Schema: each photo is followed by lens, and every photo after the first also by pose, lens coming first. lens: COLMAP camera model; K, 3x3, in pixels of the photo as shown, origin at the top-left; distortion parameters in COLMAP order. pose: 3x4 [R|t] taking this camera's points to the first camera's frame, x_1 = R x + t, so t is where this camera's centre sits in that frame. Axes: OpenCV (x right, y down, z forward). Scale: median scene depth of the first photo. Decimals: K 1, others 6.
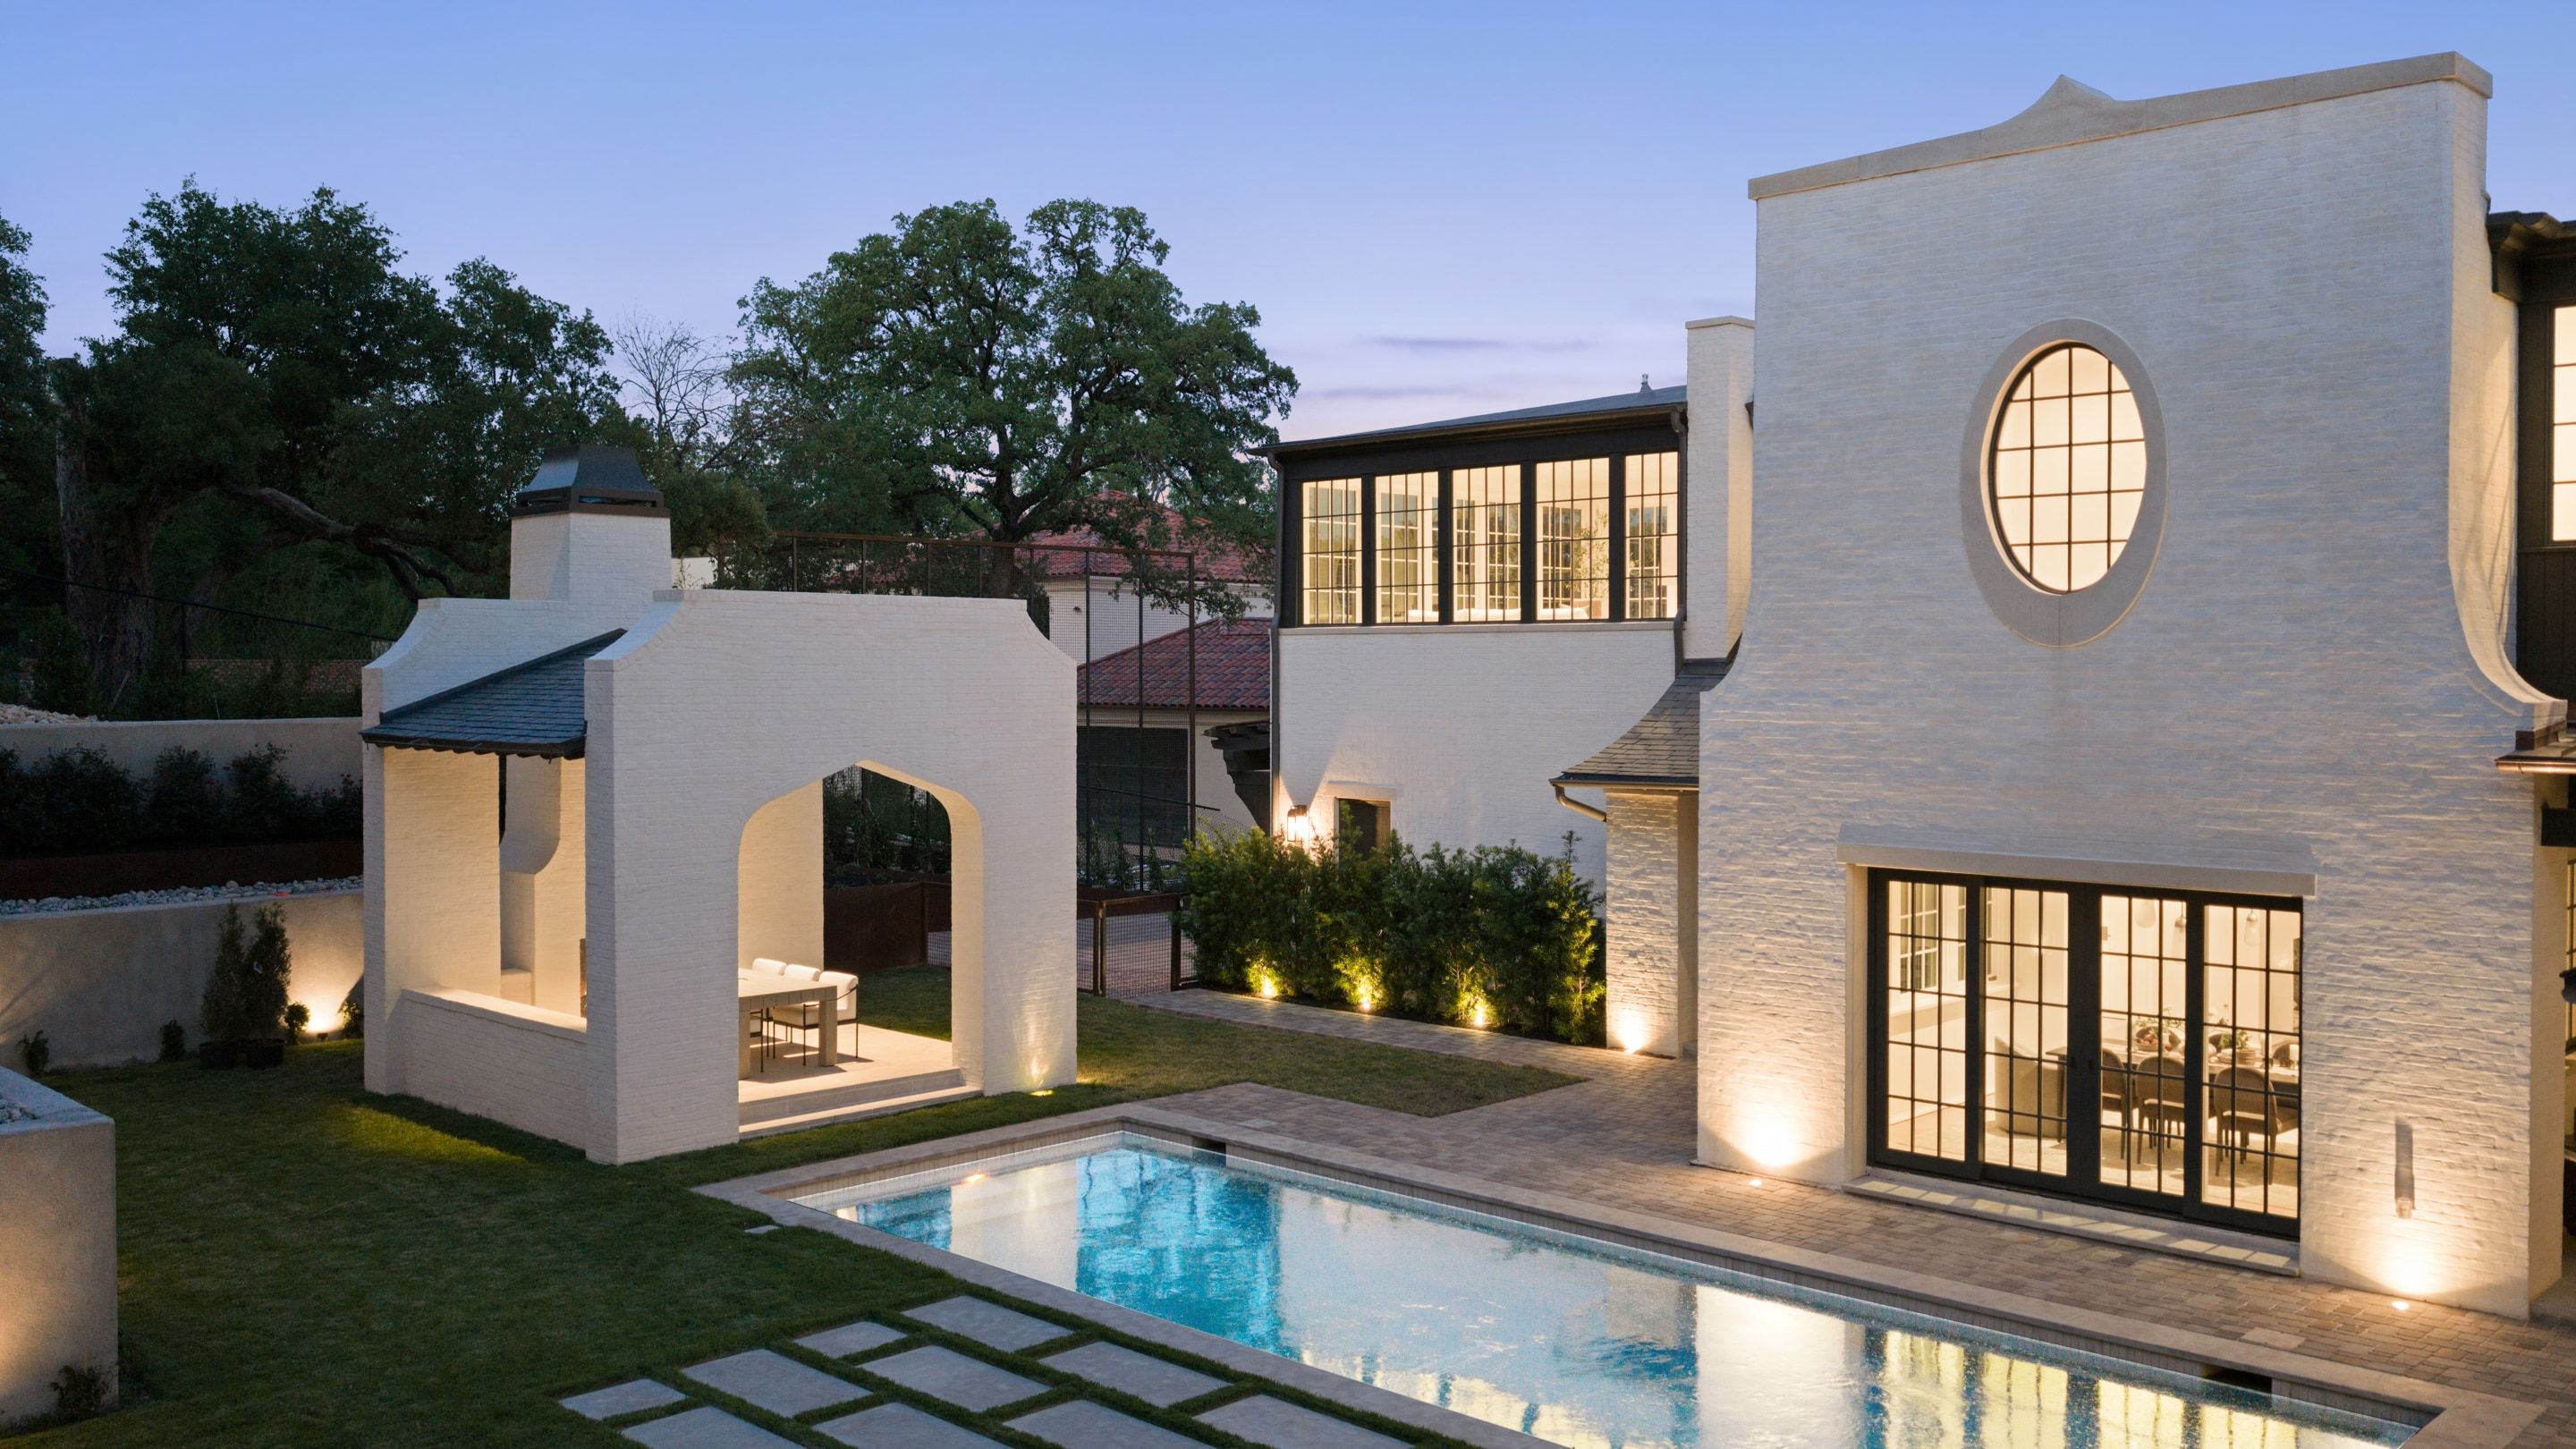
lens RADIAL K [[2139.9, 0, 1284.9], [0, 2139.9, 710.8], [0, 0, 1]] dist [0.010054, -0.010521]
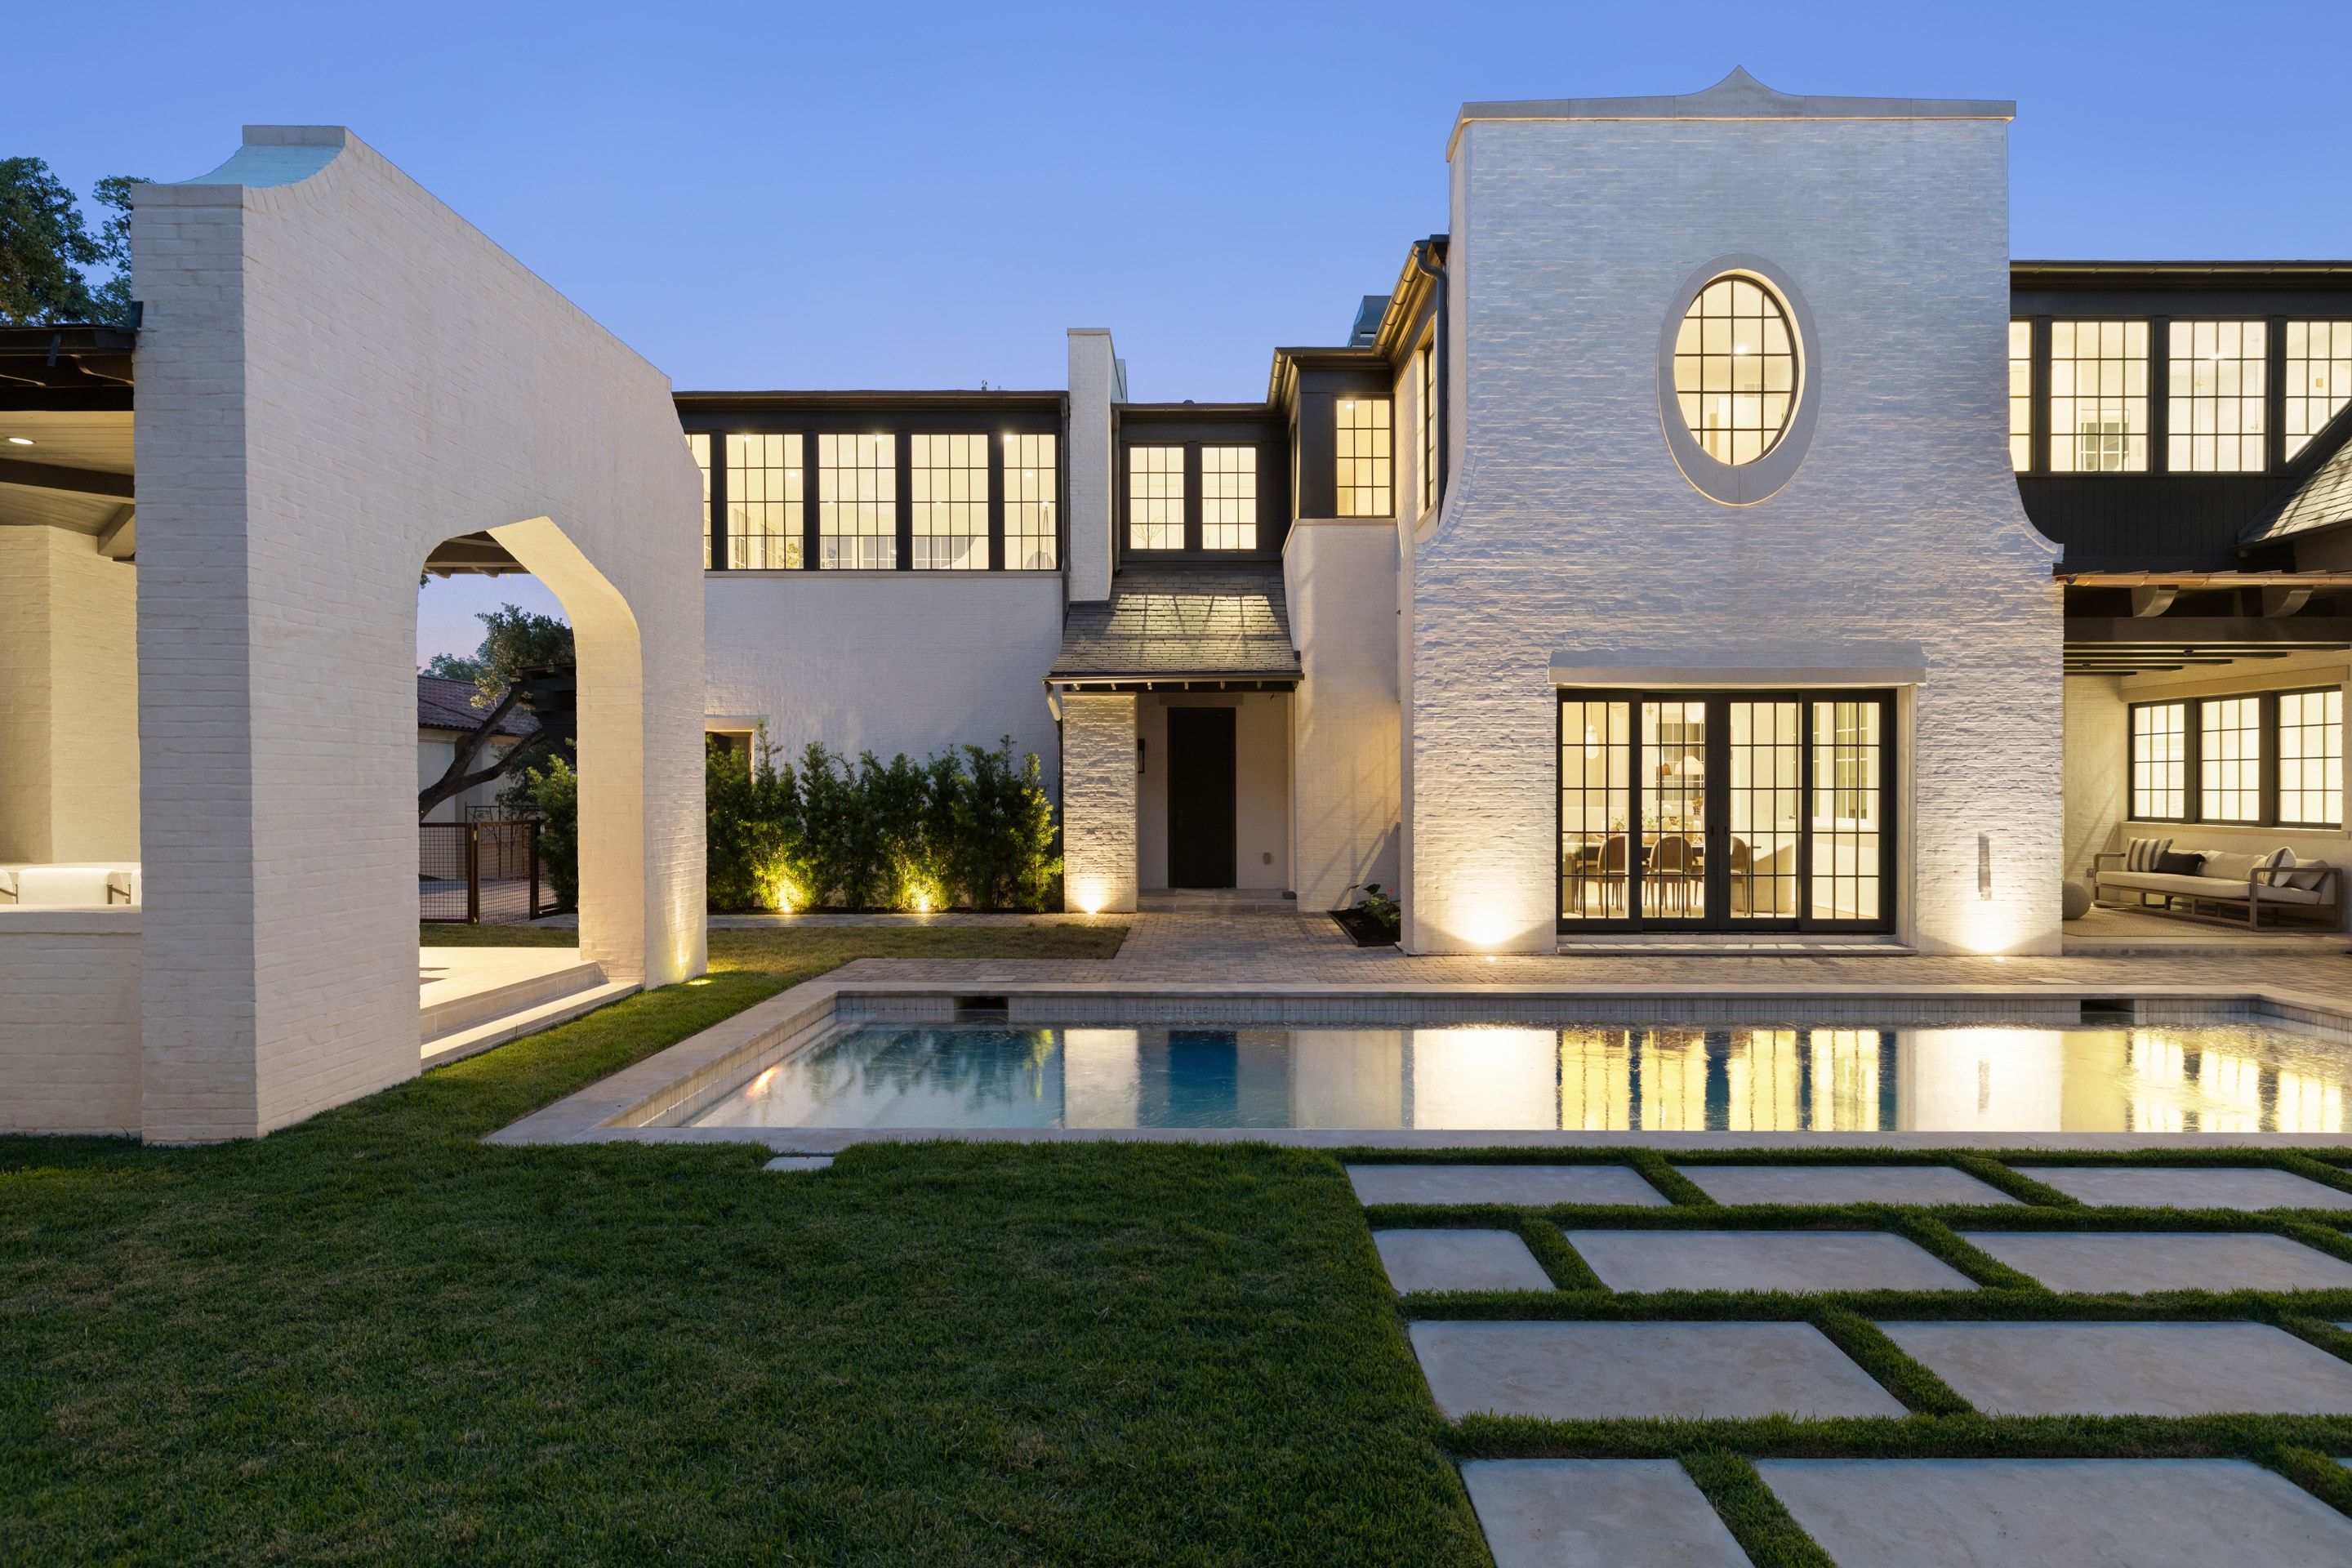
lens RADIAL K [[1226.2, 0, 1185.9], [0, 1226.2, 804.9], [0, 0, 1]] dist [0.003688, -0.002415]
pose [[0.721678, -0.008396, 0.692178, -0.388677], [0.013676, 0.999904, -0.002129, 0.145325], [-0.692094, 0.011003, 0.721723, 0.677354]]
